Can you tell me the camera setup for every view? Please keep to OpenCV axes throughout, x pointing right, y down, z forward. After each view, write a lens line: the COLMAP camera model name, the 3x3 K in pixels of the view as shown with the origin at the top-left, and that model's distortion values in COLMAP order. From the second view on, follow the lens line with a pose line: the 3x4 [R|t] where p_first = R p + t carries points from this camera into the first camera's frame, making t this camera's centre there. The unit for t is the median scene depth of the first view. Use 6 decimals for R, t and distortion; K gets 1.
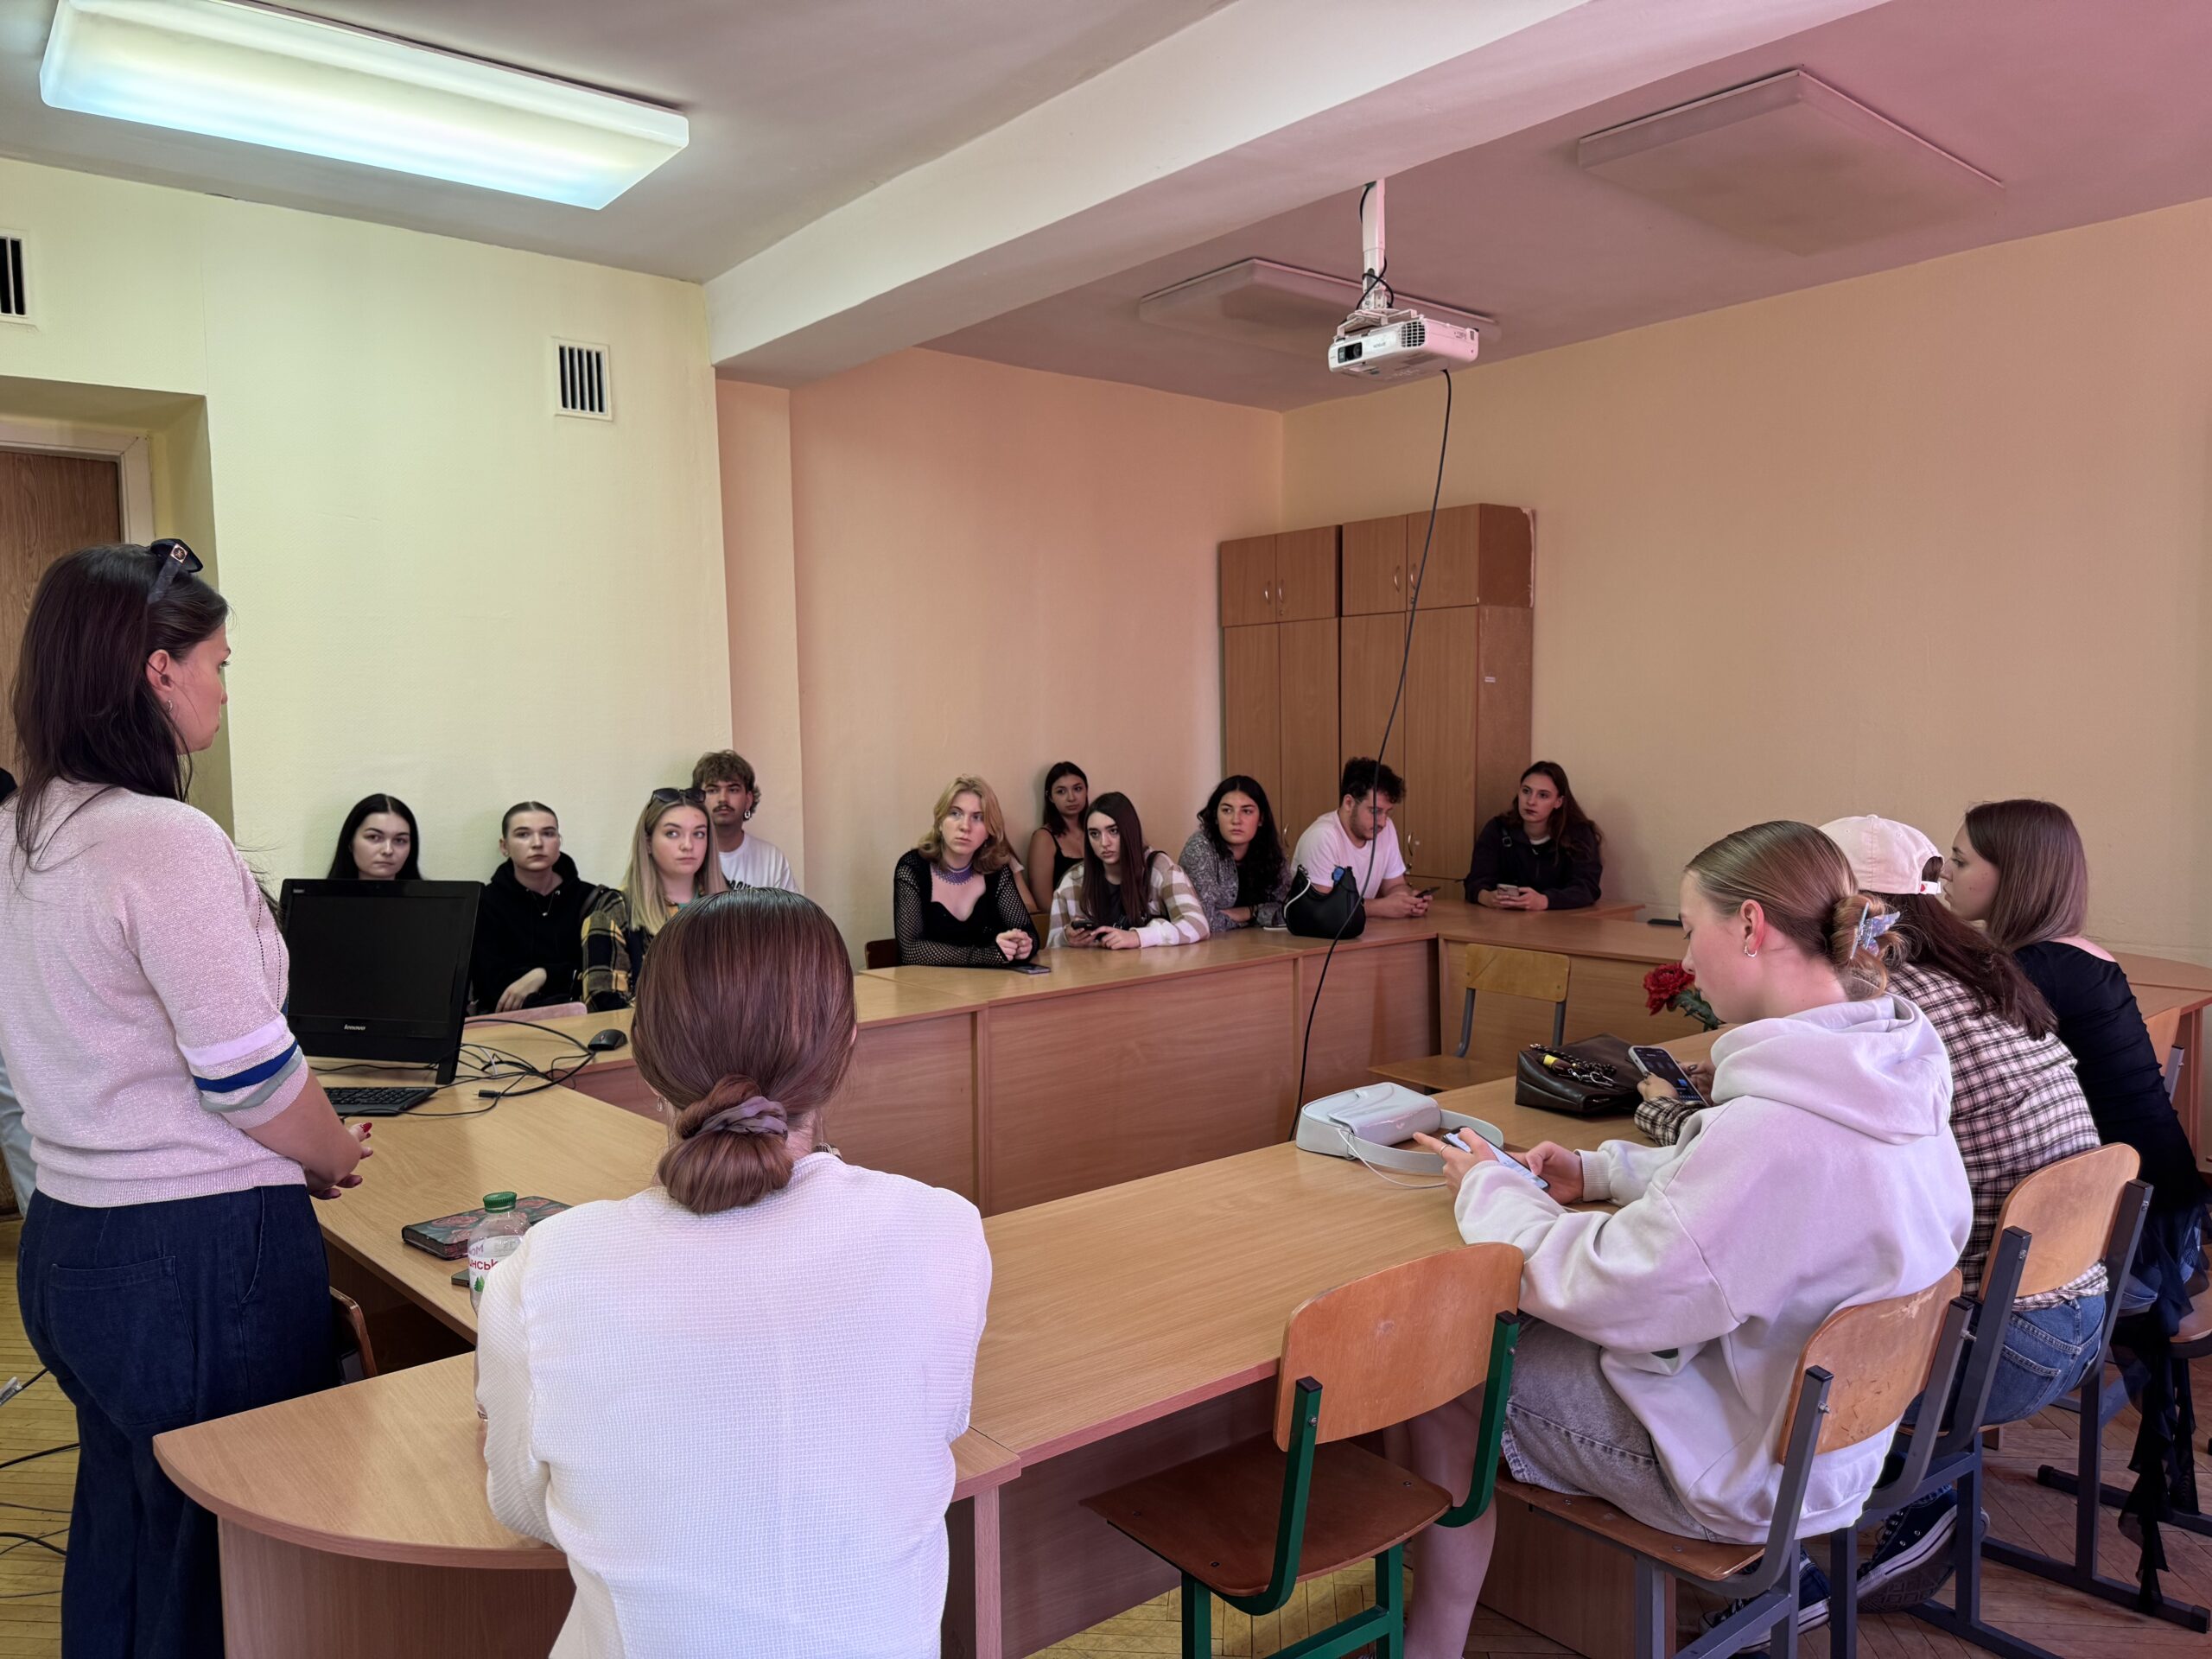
lens RADIAL K [[1567.7, 0, 1106.0], [0, 1567.7, 829.5], [0, 0, 1]] dist [0.002652, 0.000485]
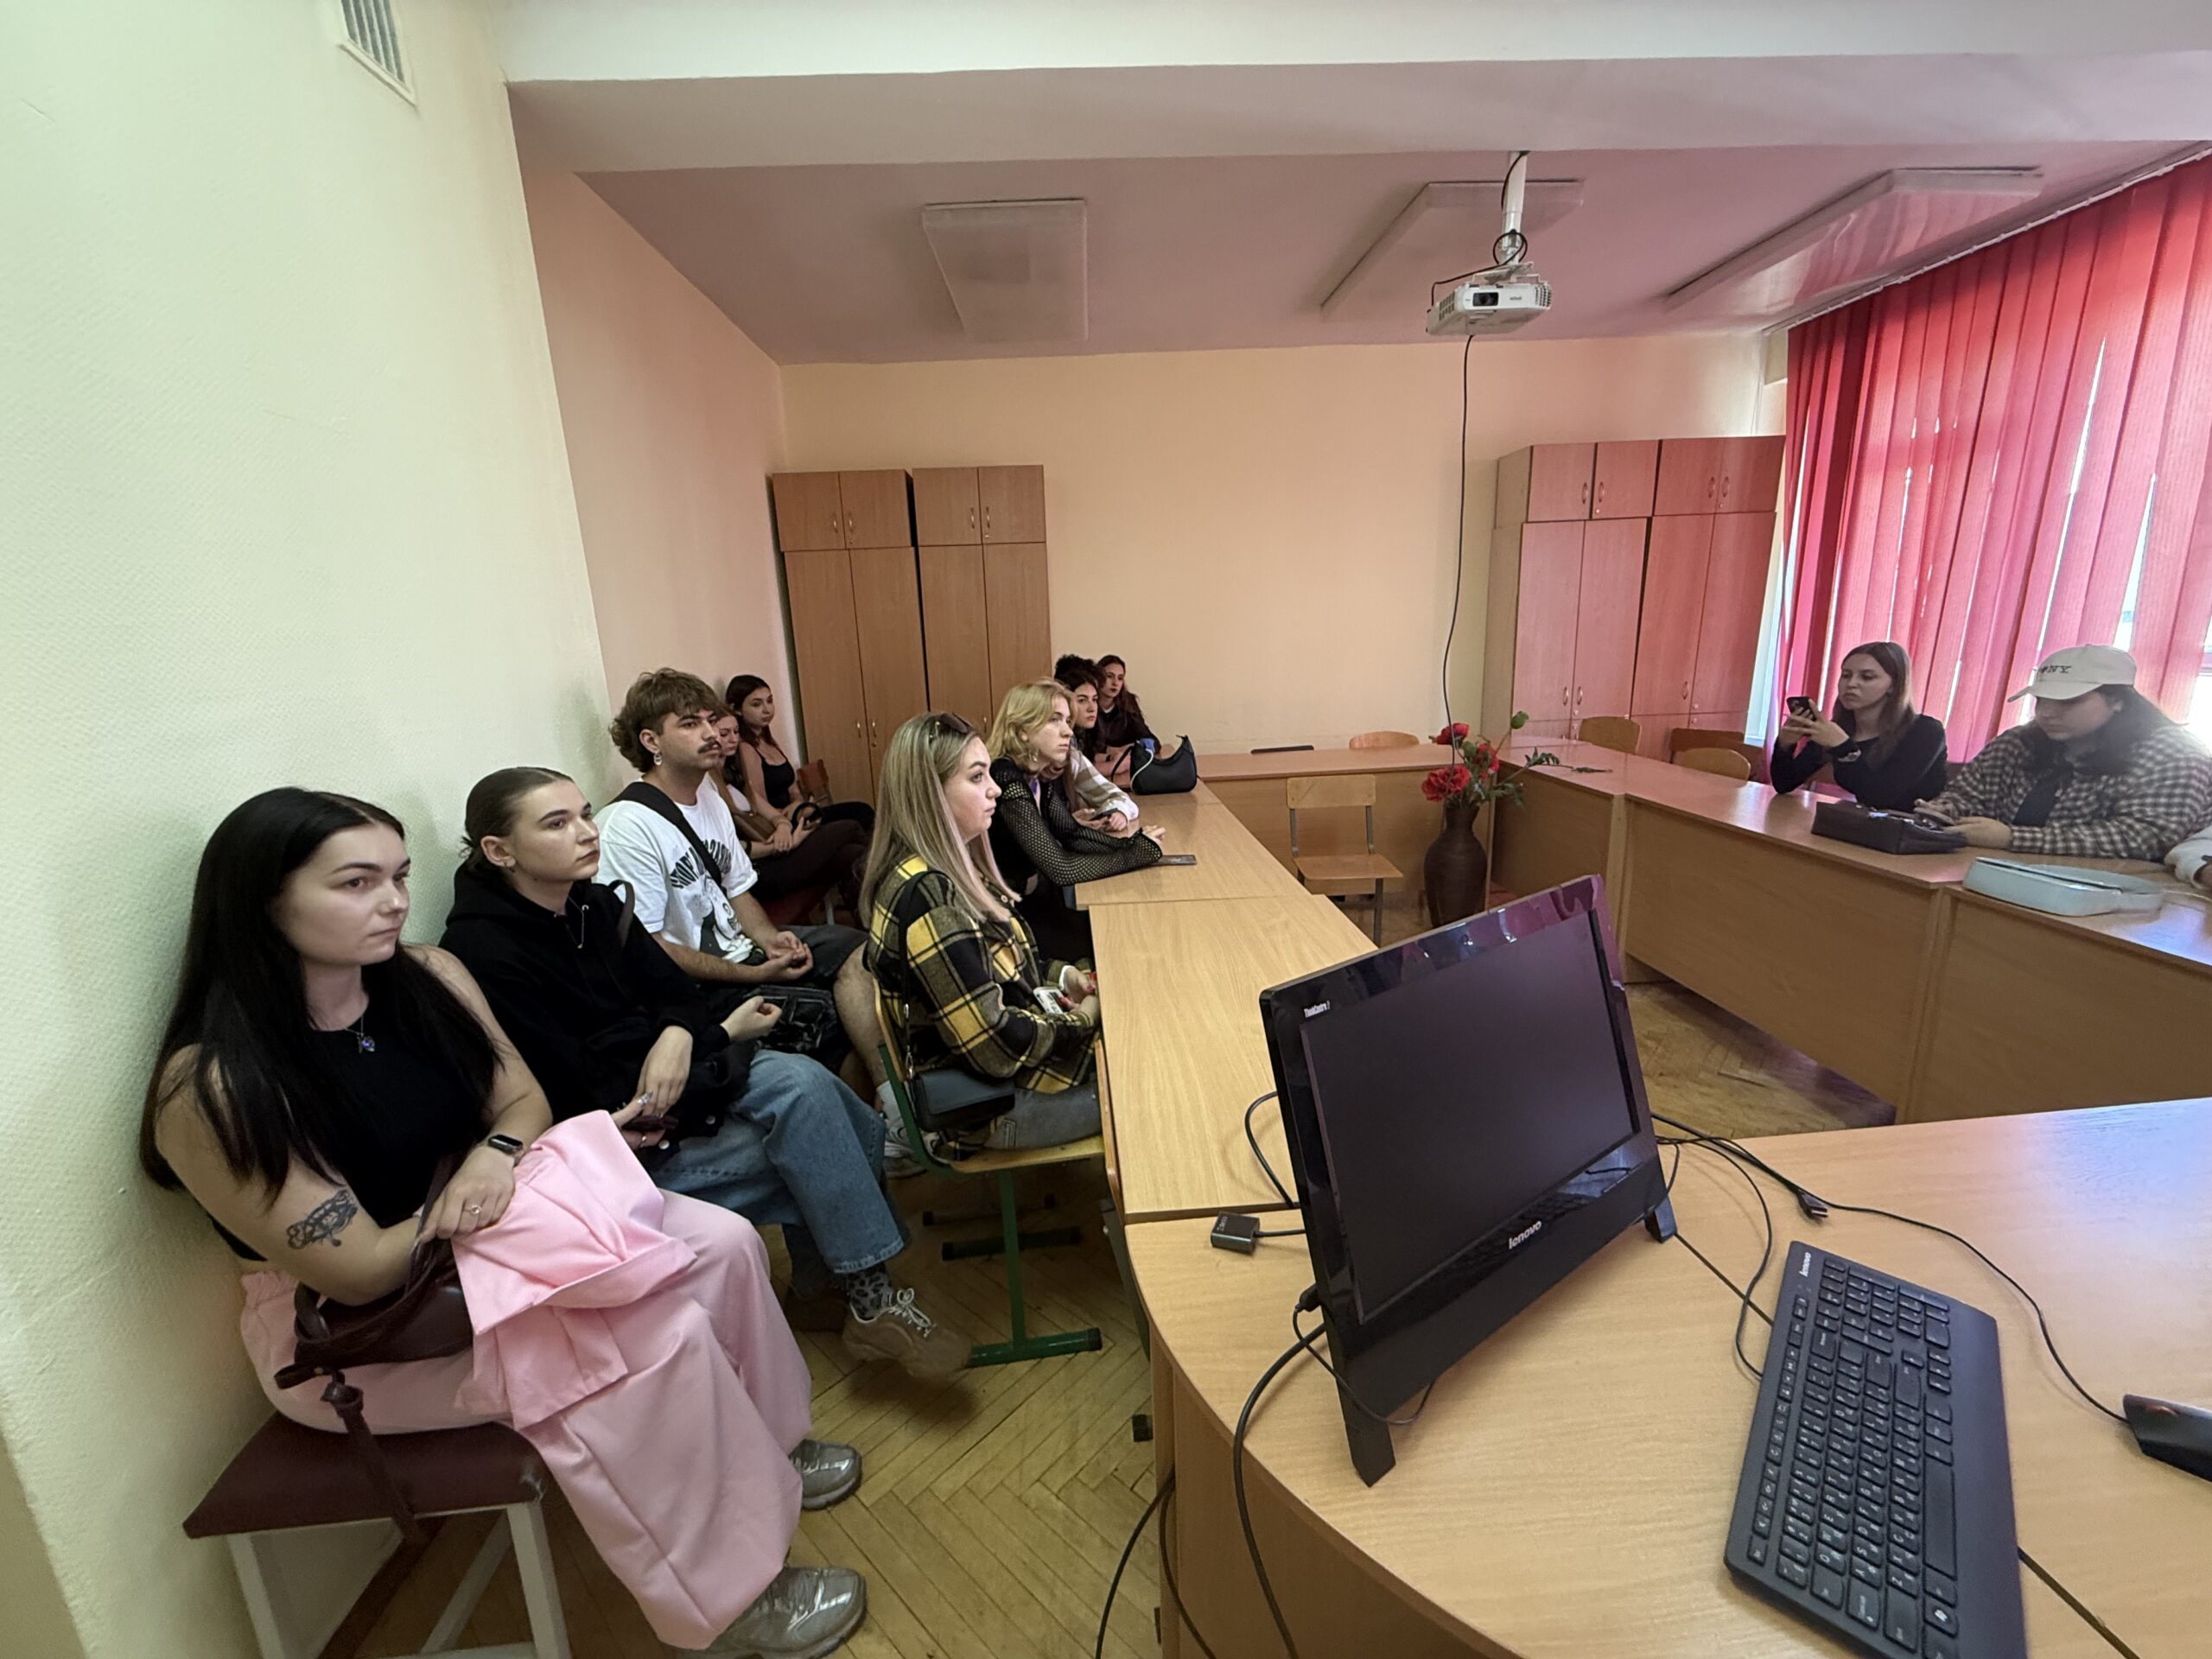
lens RADIAL K [[882.9, 0, 1095.9], [0, 882.9, 827.5], [0, 0, 1]] dist [0.000053, 0.000221]
pose [[0.593893, -0.192530, 0.781168, -0.530890], [0.089865, 0.980743, 0.173398, -0.035907], [-0.799509, -0.032780, 0.599758, 0.664639]]
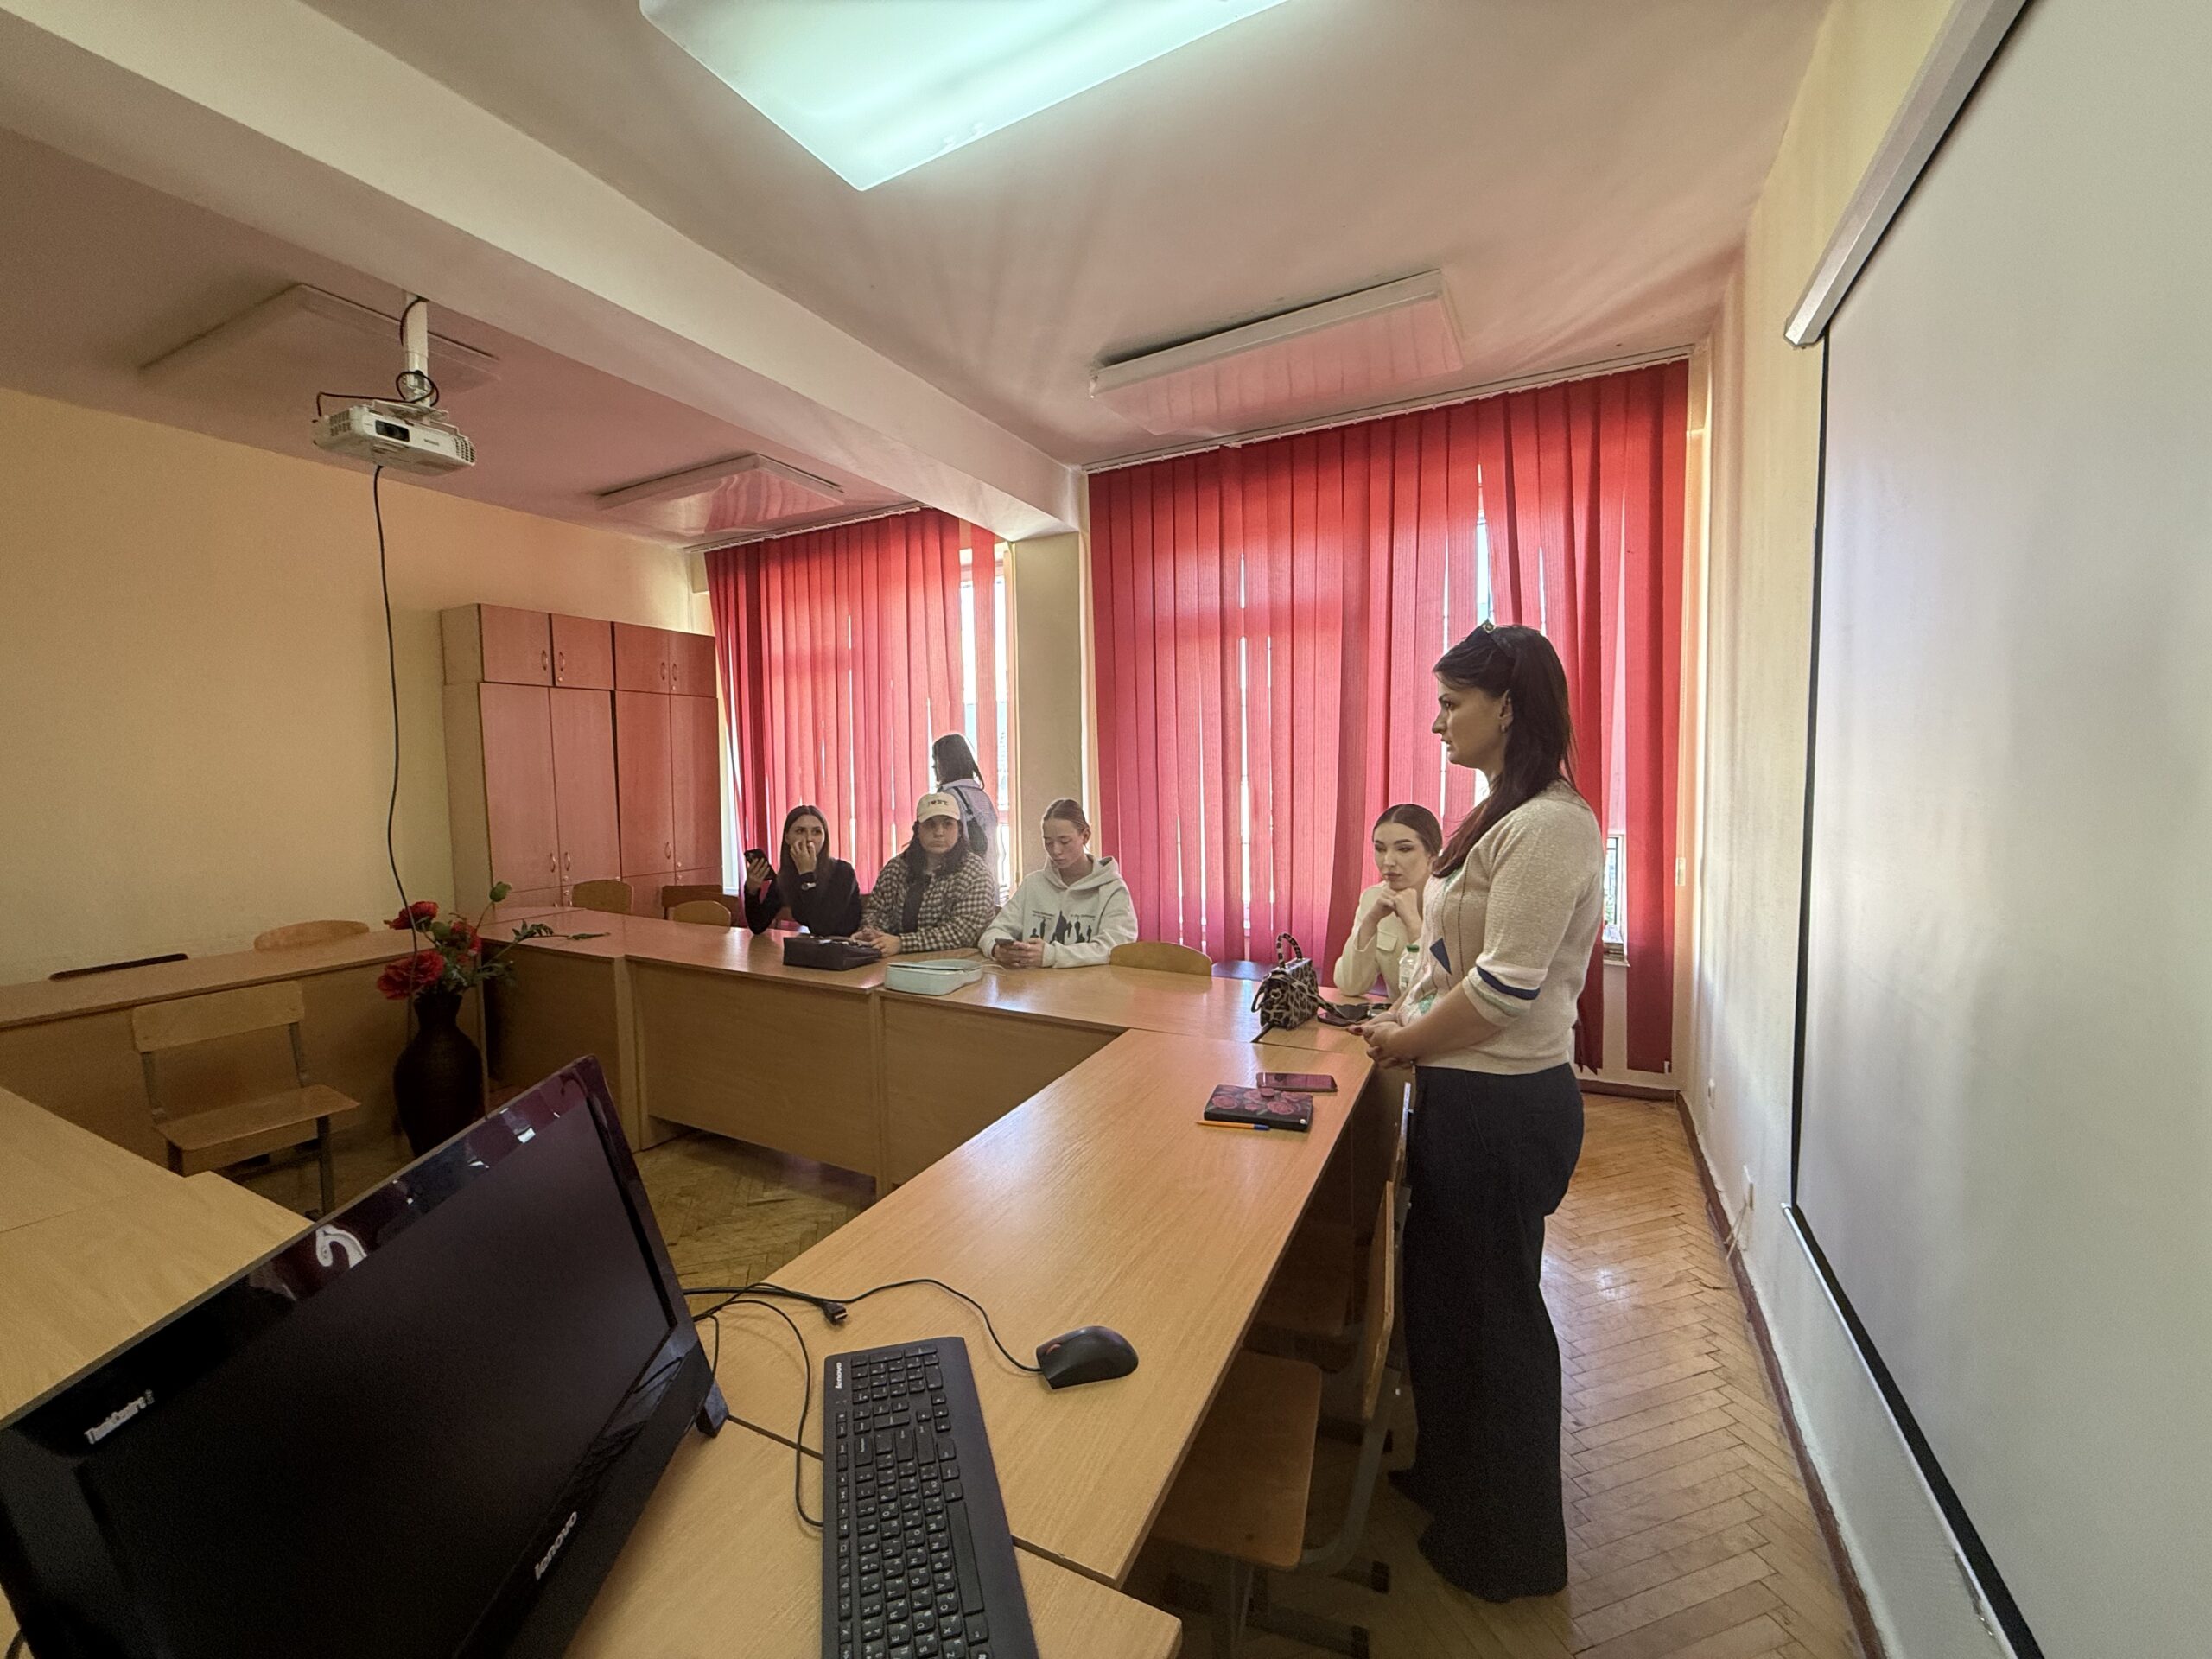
lens RADIAL K [[882.9, 0, 1095.9], [0, 882.9, 827.5], [0, 0, 1]] dist [0.000053, 0.000221]
pose [[-0.386311, -0.048670, 0.921084, -0.508069], [0.081828, 0.992861, 0.086782, -0.032746], [-0.918732, 0.108895, -0.379571, 0.661949]]
